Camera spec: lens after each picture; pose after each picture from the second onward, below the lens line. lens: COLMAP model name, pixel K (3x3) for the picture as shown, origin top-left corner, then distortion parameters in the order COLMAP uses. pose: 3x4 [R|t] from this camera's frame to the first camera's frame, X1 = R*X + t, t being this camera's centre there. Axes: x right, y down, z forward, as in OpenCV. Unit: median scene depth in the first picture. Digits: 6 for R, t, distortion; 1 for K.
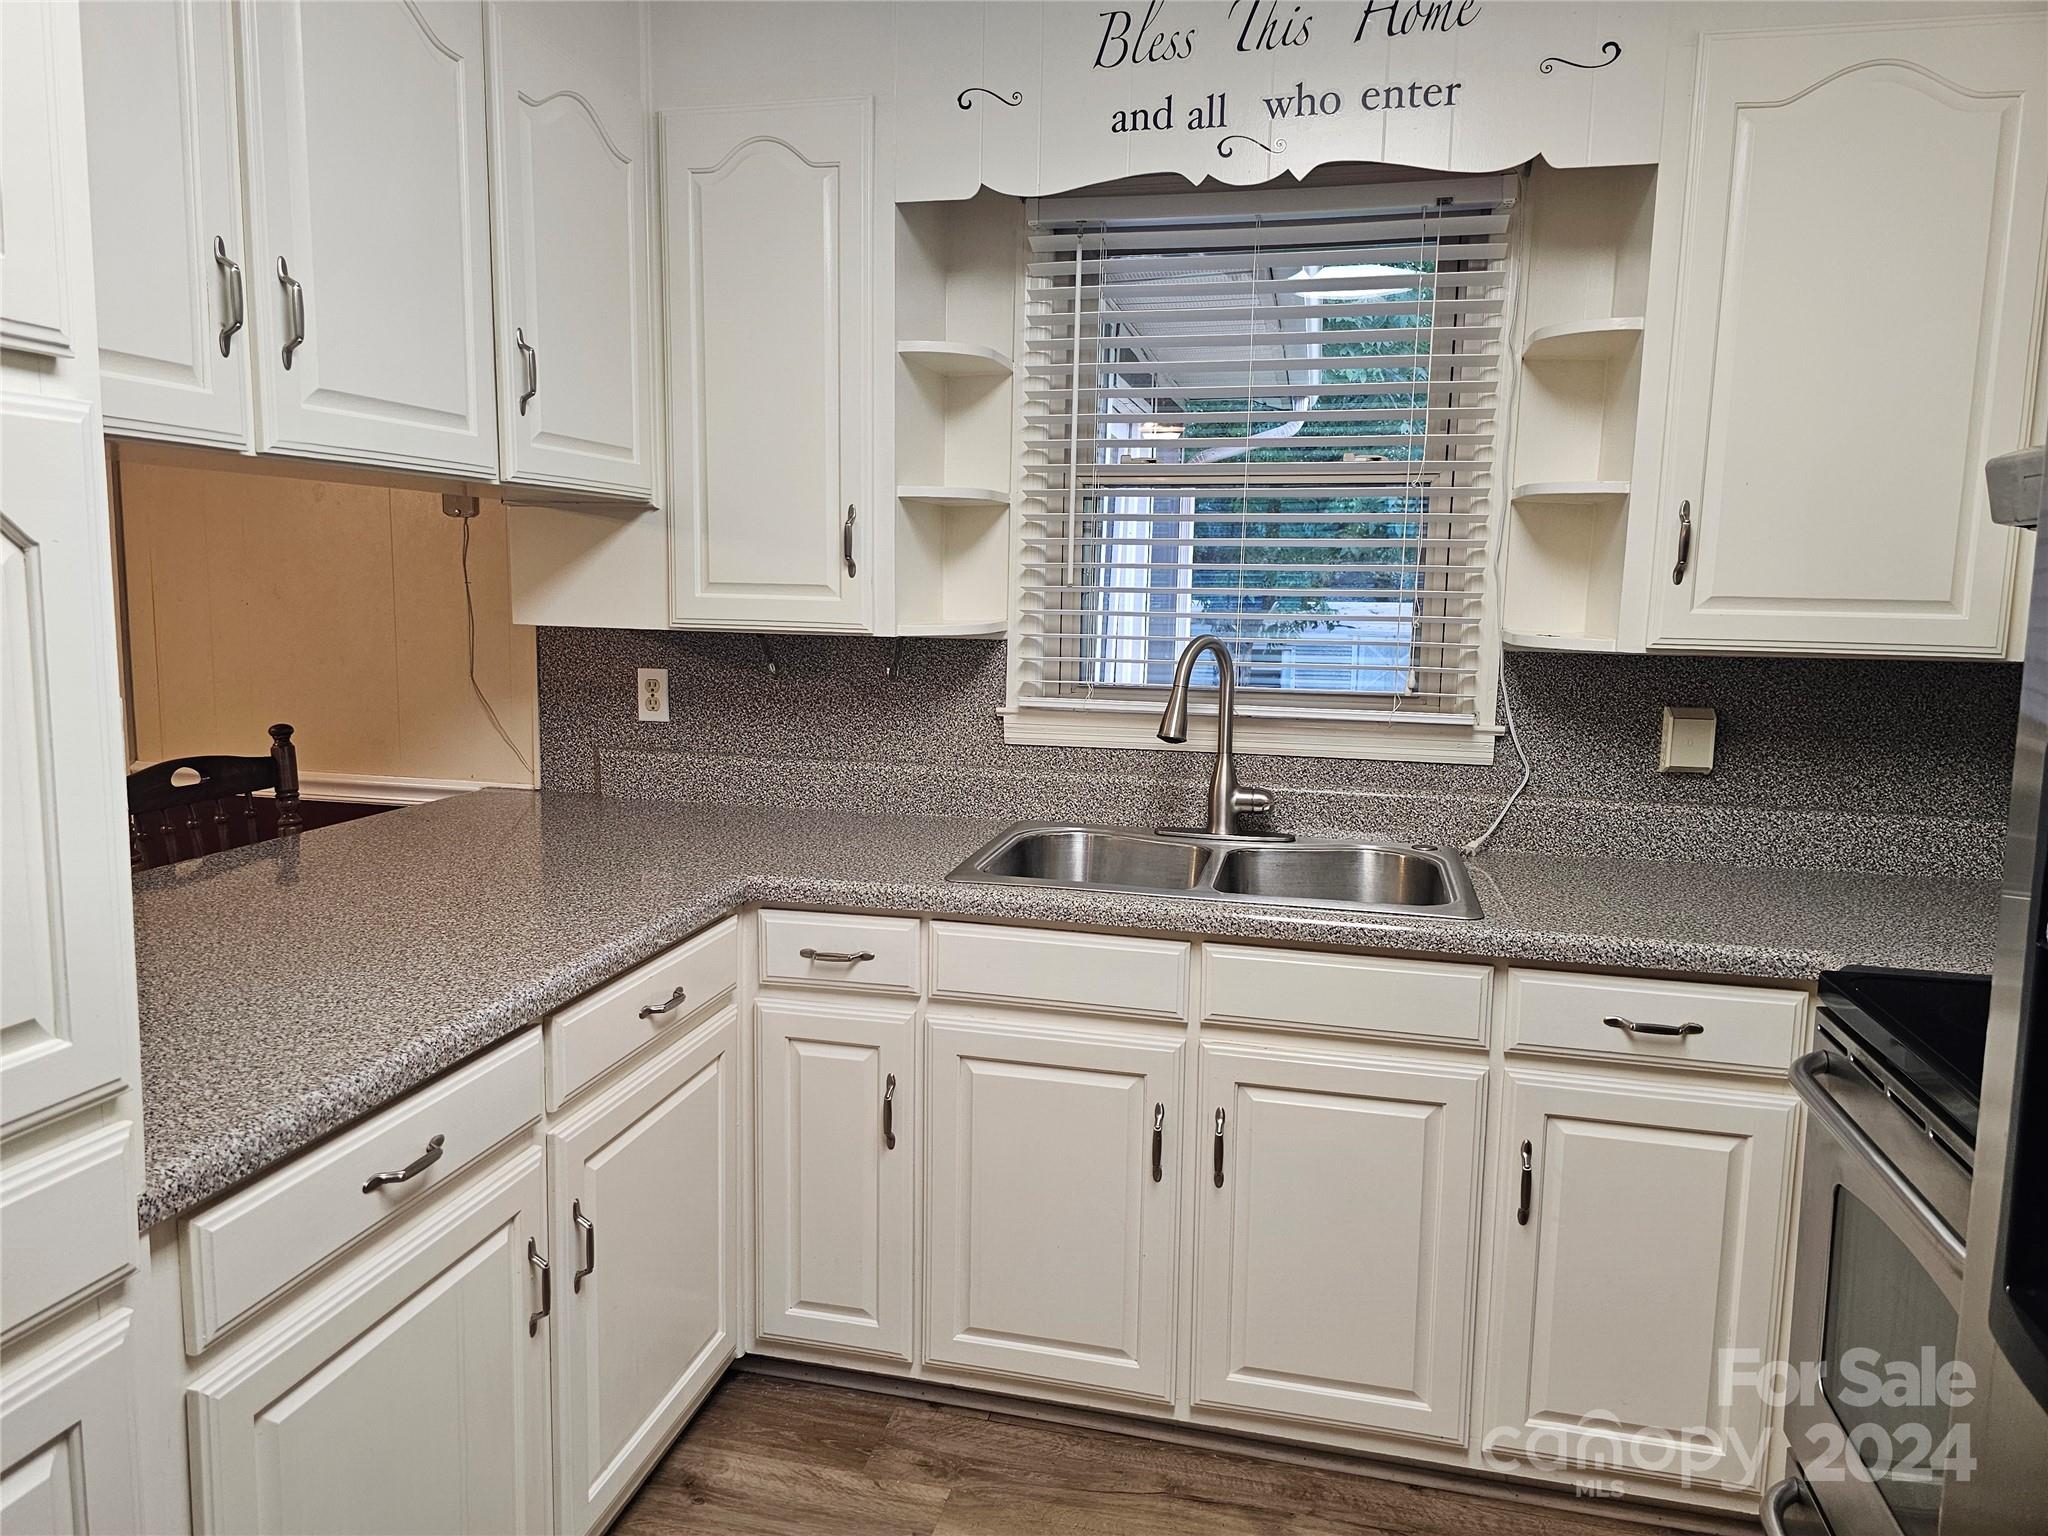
lens RADIAL K [[1367.1, 0, 1010.0], [0, 1367.1, 752.6], [0, 0, 1]] dist [0.069277, -0.069672]
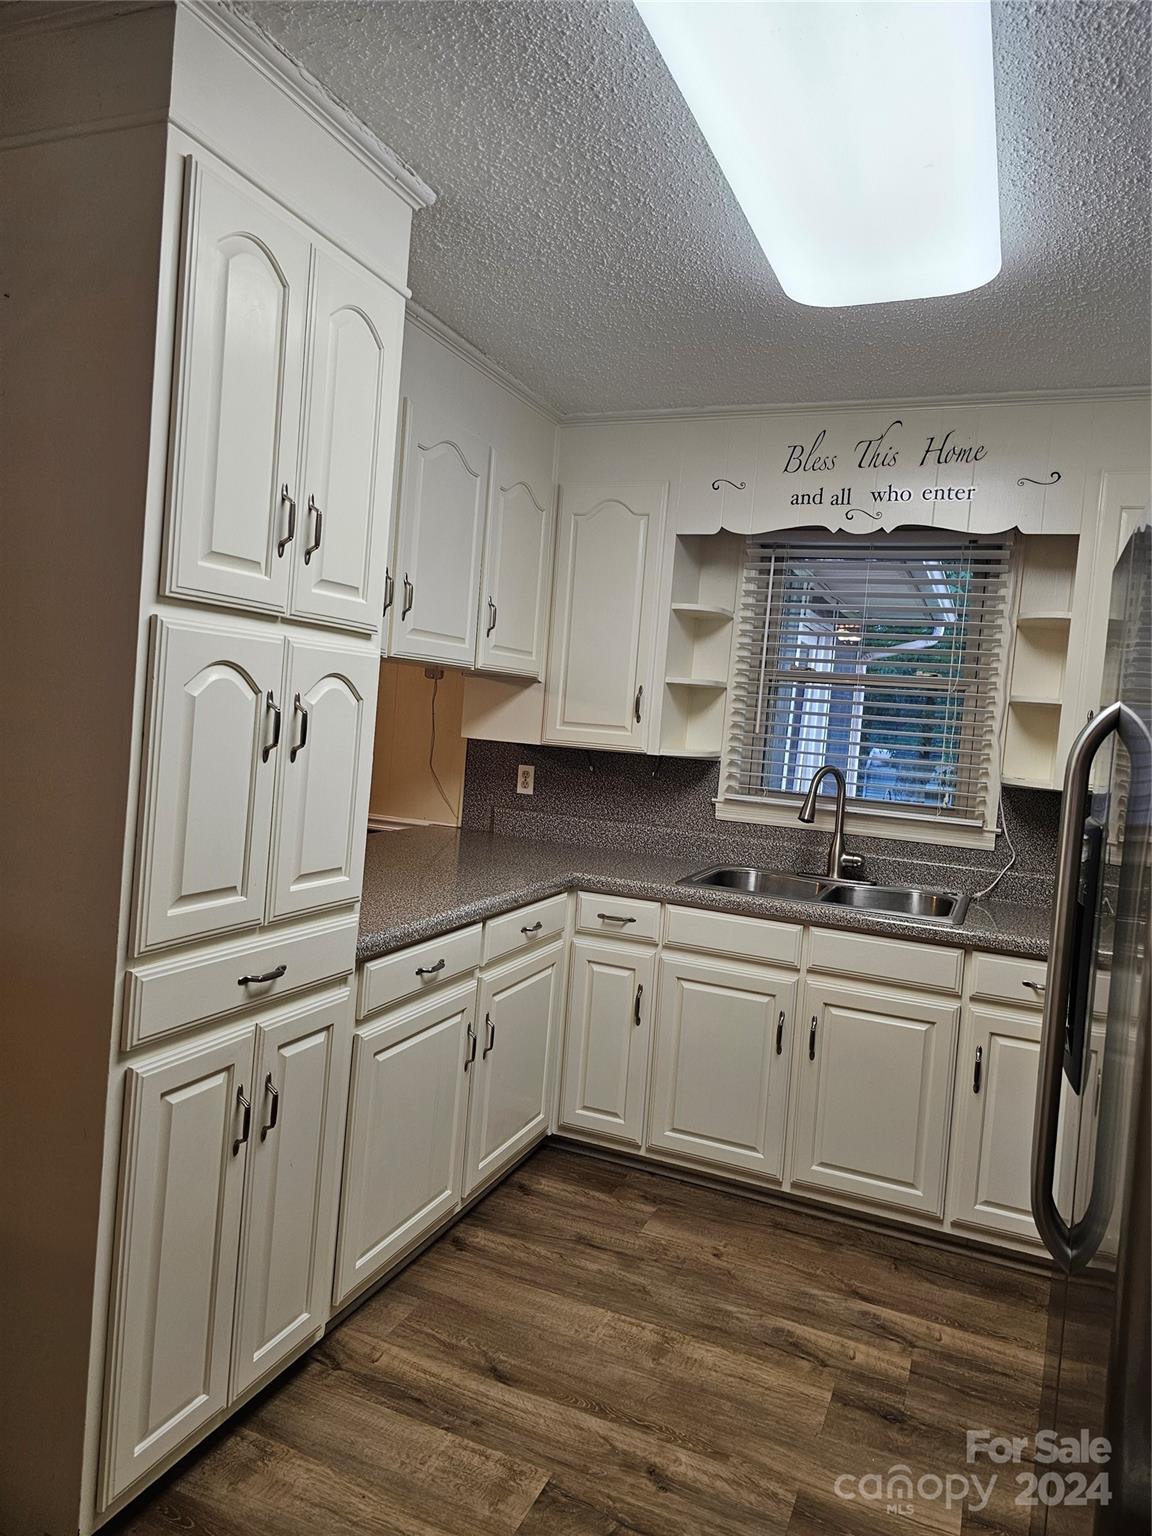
lens RADIAL K [[1025.3, 0, 580.3], [0, 1025.3, 749.4], [0, 0, 1]] dist [0.069277, -0.069672]
pose [[0.984647, 0.064020, -0.162395, 0.040383], [-0.079567, 0.992658, -0.091104, 0.047200], [0.155370, 0.102626, 0.982511, -0.433101]]
